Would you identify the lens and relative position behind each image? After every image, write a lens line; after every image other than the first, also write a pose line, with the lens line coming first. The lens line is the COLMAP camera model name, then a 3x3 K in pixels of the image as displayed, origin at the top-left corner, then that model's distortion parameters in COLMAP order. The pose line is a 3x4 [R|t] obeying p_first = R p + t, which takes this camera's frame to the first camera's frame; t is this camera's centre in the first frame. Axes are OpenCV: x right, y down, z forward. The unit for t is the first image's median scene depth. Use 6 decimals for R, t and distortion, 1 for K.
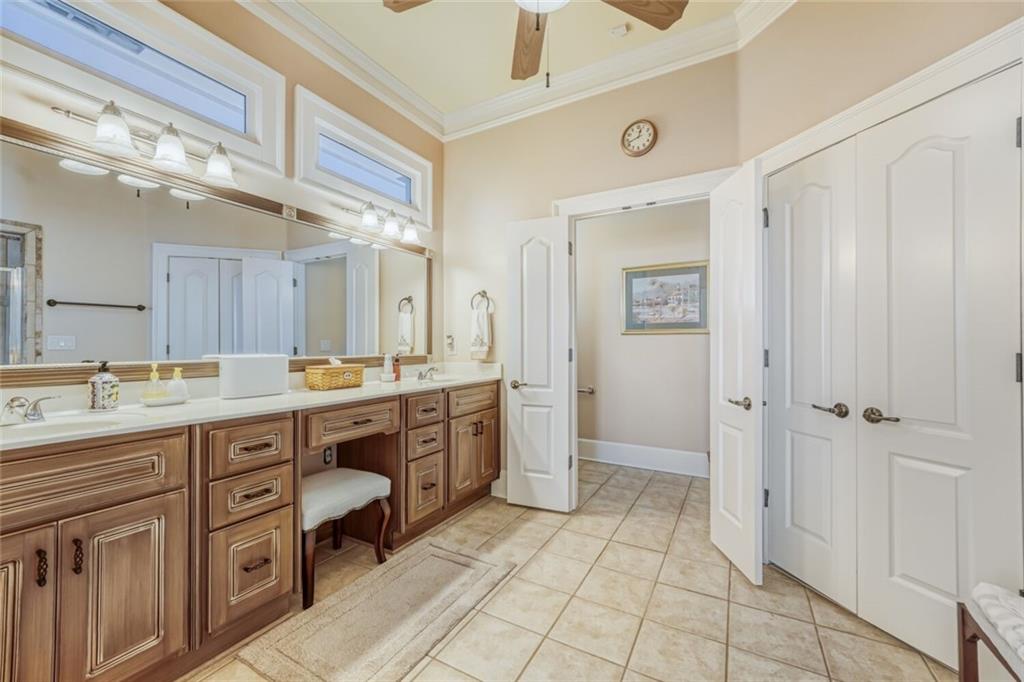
lens RADIAL K [[419.2, 0, 512.9], [0, 419.2, 340.9], [0, 0, 1]] dist [0.014826, 0.000062]
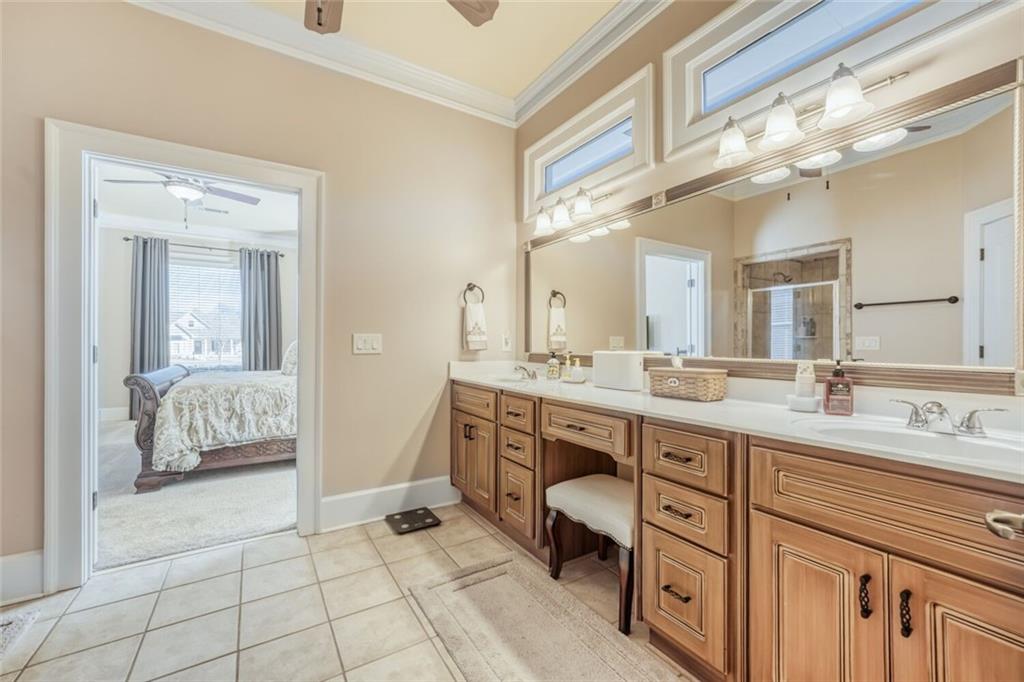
lens RADIAL K [[419.2, 0, 511.8], [0, 419.2, 342.5], [0, 0, 1]] dist [0.014826, 0.000062]
pose [[-0.497643, -0.007095, -0.867353, 0.397189], [0.002061, 0.999954, -0.009362, 0.016053], [0.867379, -0.006446, -0.497606, 1.082114]]
